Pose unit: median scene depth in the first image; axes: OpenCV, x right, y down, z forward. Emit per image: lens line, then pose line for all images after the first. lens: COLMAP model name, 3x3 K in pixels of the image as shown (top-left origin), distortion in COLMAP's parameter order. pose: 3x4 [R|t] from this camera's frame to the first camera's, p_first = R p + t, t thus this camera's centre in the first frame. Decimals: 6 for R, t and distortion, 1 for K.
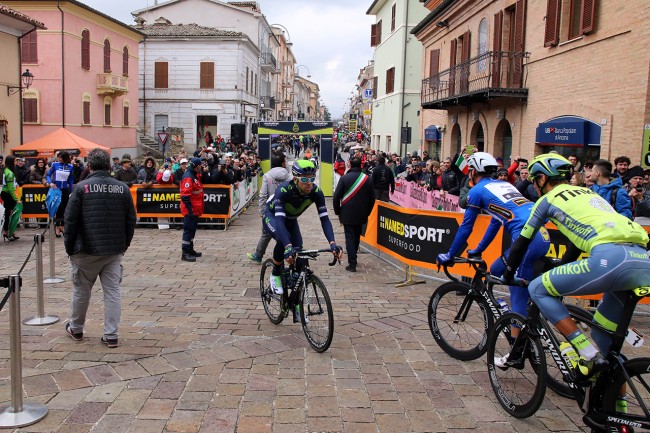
lens RADIAL K [[570.2, 0, 323.1], [0, 570.2, 201.5], [0, 0, 1]] dist [-0.047064, 0.006302]
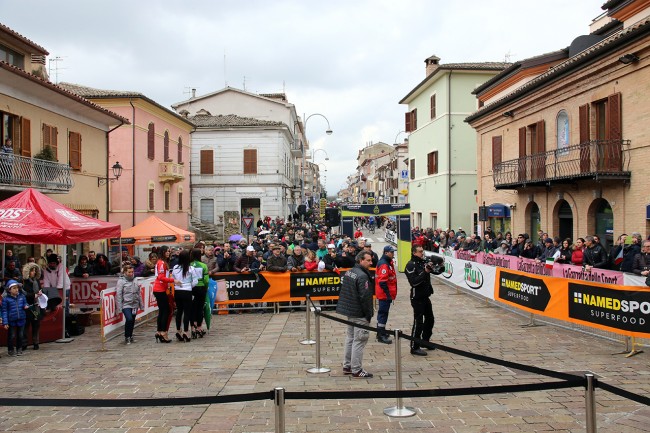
lens RADIAL K [[535.7, 0, 325.0], [0, 535.7, 216.5], [0, 0, 1]] dist [-0.081290, 0.062594]
pose [[0.997994, -0.031159, 0.055108, -0.148853], [0.036688, 0.994072, -0.102343, -0.011794], [-0.051593, 0.104160, 0.993221, -0.002471]]
